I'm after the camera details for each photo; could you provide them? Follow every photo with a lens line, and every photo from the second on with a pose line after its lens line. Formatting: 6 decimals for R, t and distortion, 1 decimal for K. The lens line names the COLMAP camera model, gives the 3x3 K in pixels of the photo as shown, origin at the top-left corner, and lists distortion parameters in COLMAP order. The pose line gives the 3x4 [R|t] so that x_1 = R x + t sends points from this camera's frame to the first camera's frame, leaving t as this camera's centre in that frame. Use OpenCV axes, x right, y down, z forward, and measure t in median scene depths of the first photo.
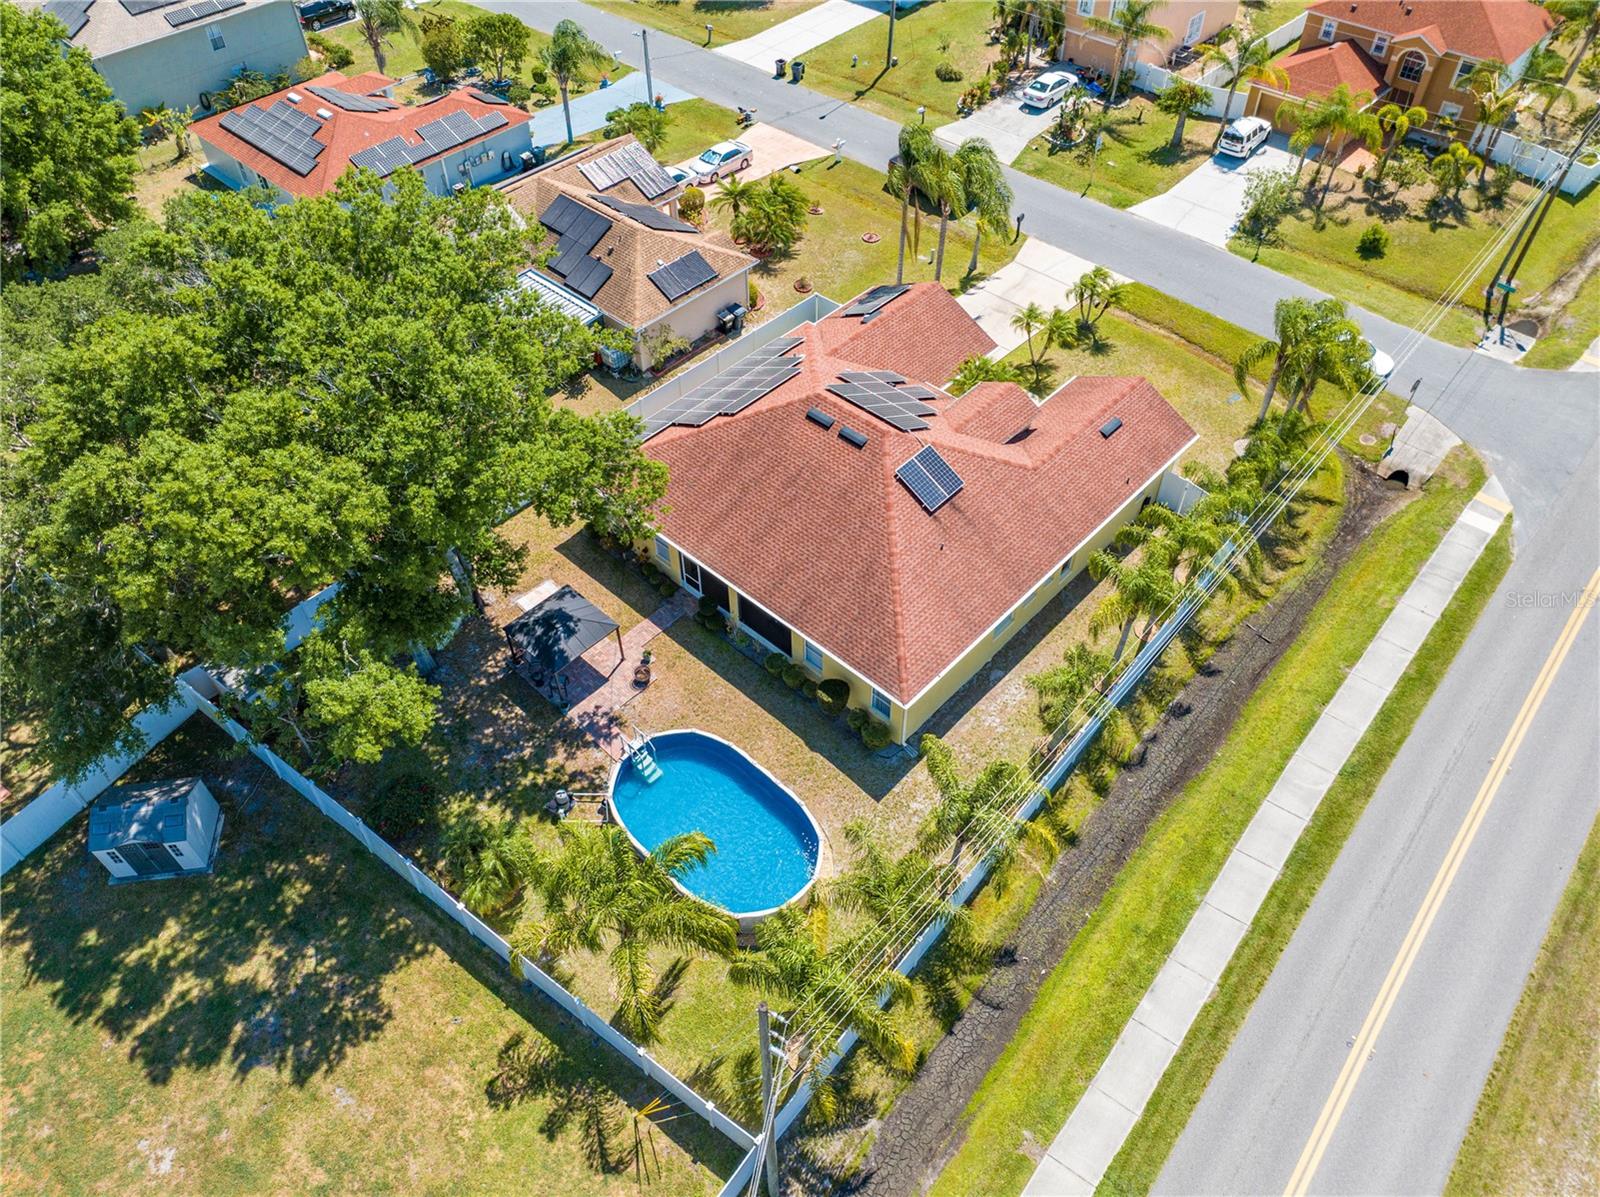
lens RADIAL K [[1132.0, 0, 793.5], [0, 1132.0, 598.9], [0, 0, 1]] dist [-0.043157, 0.011865]
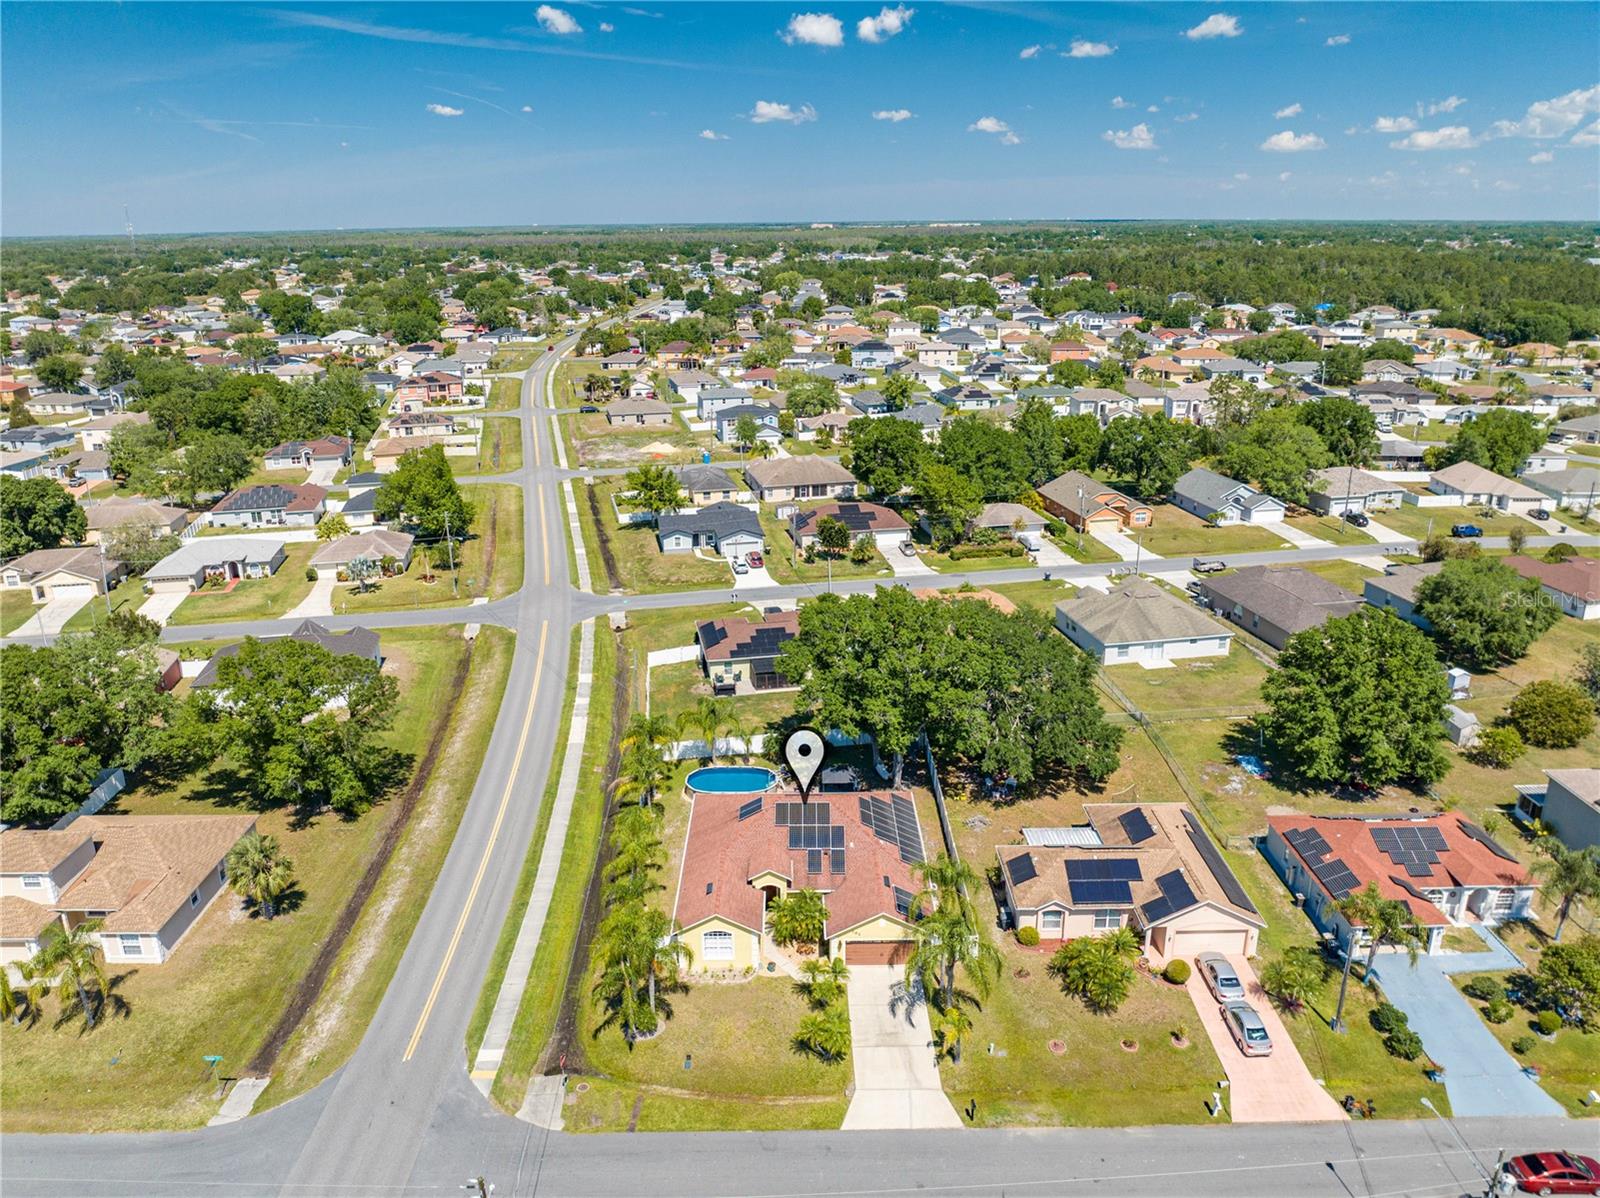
lens RADIAL K [[1142.6, 0, 793.5], [0, 1142.6, 595.3], [0, 0, 1]] dist [-0.007818, -0.064565]
pose [[-0.728517, 0.233872, -0.643869, 1.290197], [-0.492323, 0.474800, 0.729509, -1.813292], [0.476320, 0.848451, -0.230759, 1.171833]]
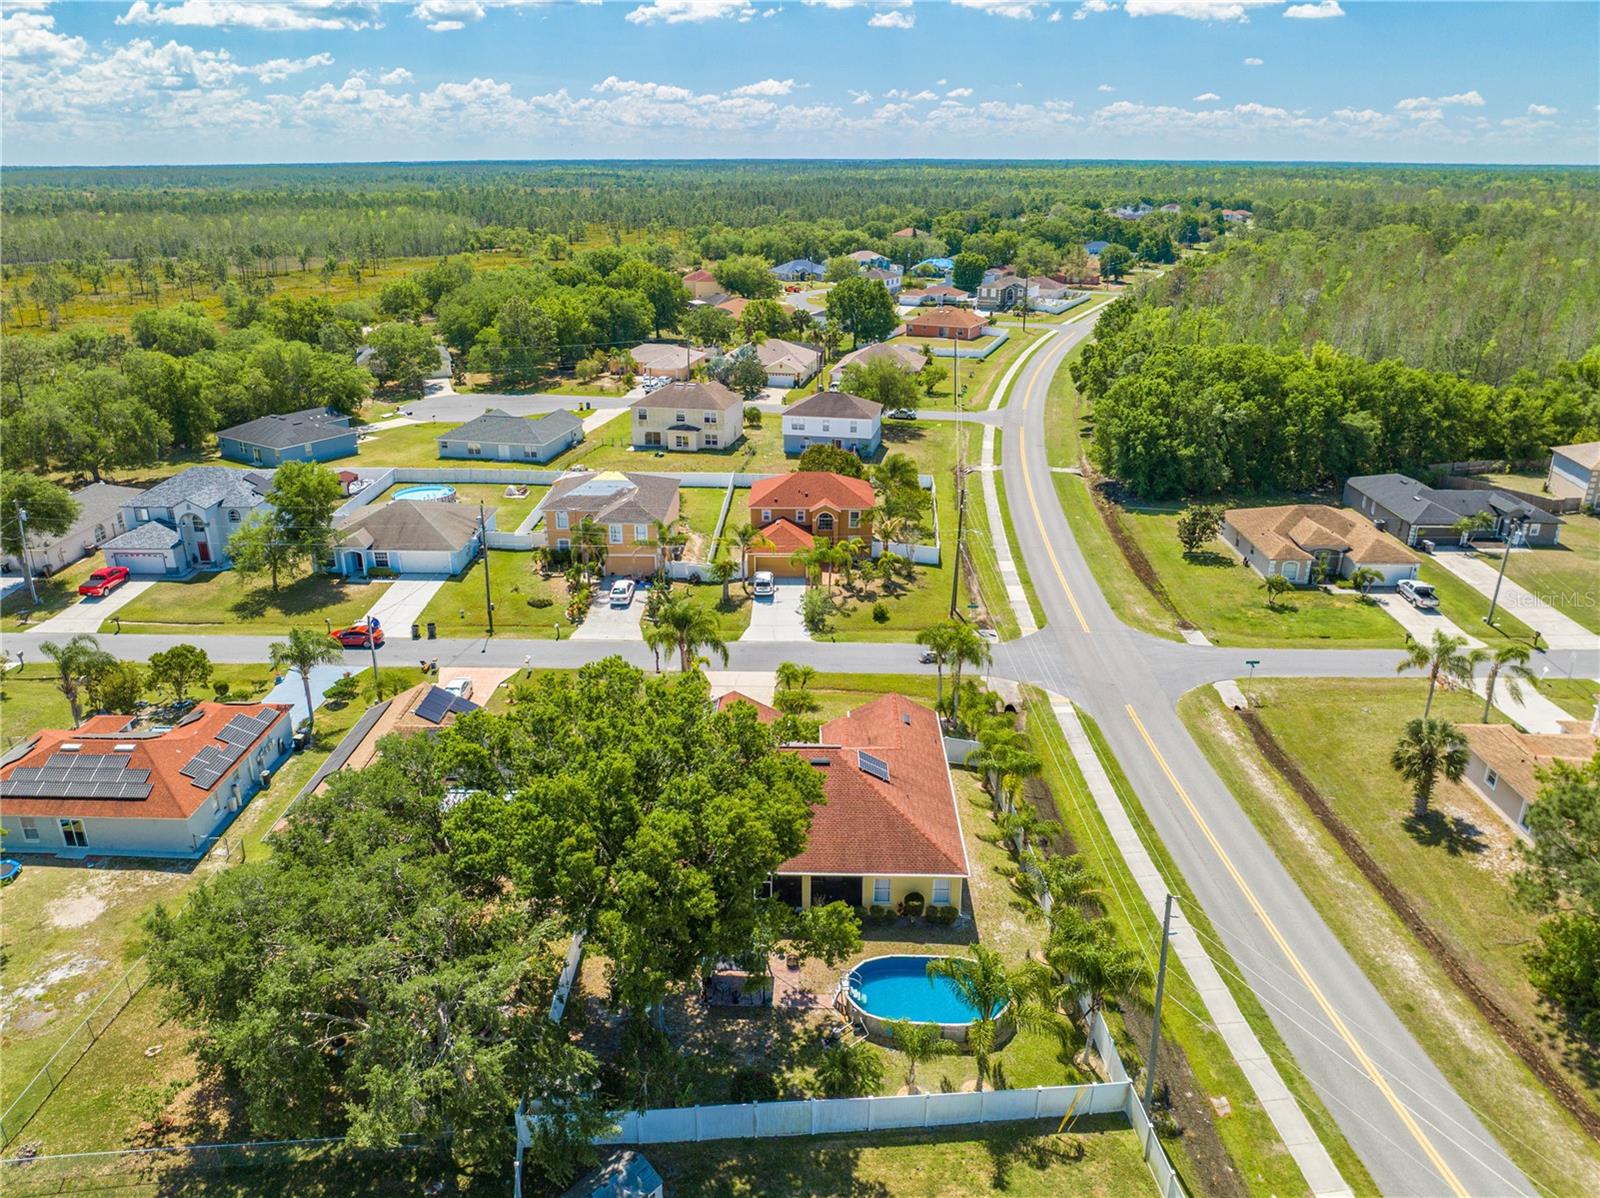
lens RADIAL K [[1151.3, 0, 793.1], [0, 1151.3, 593.2], [0, 0, 1]] dist [-0.036991, 0.002284]
pose [[0.745809, -0.227065, 0.626268, -0.908618], [0.485947, 0.828489, -0.278320, 0.085643], [-0.455659, 0.511906, 0.728236, -0.246275]]
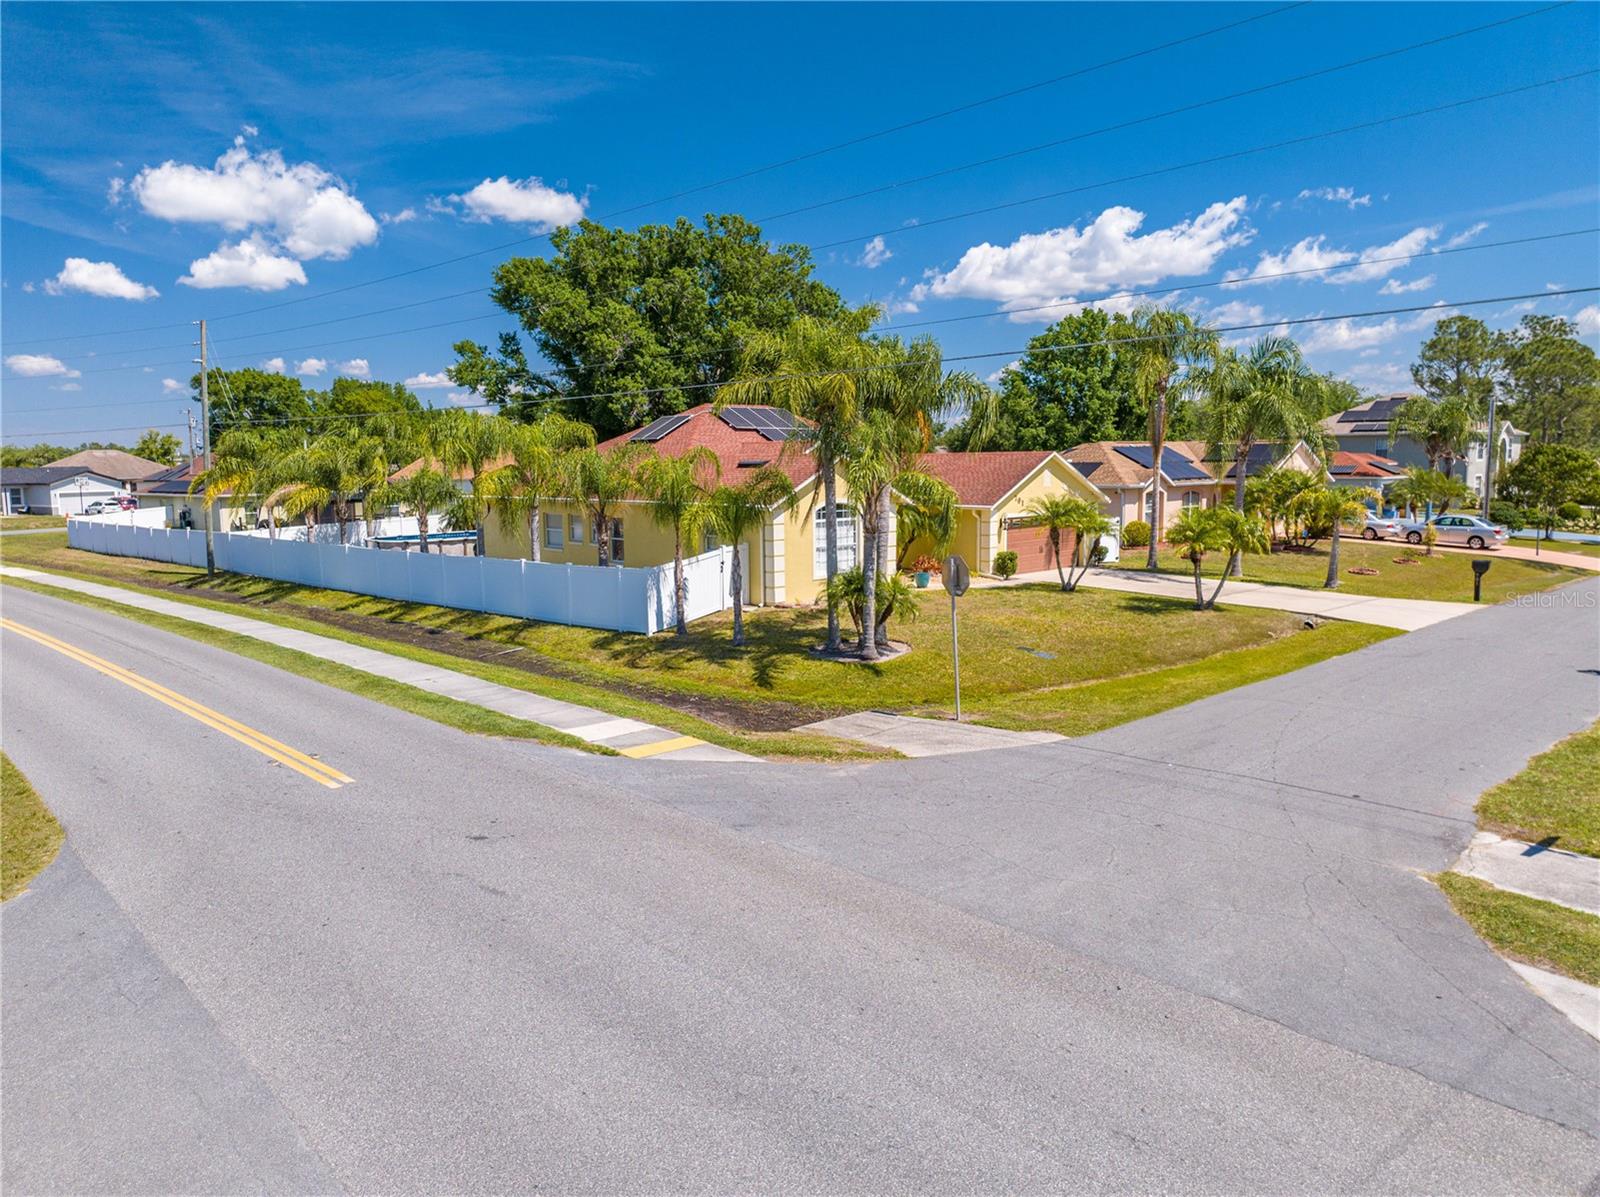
lens RADIAL K [[1132.0, 0, 793.5], [0, 1132.0, 598.9], [0, 0, 1]] dist [-0.043157, 0.011865]
pose [[-0.077444, 0.136674, -0.987584, 1.167051], [-0.725129, 0.672104, 0.149877, -0.246235], [0.684244, 0.727734, 0.047055, 1.138677]]
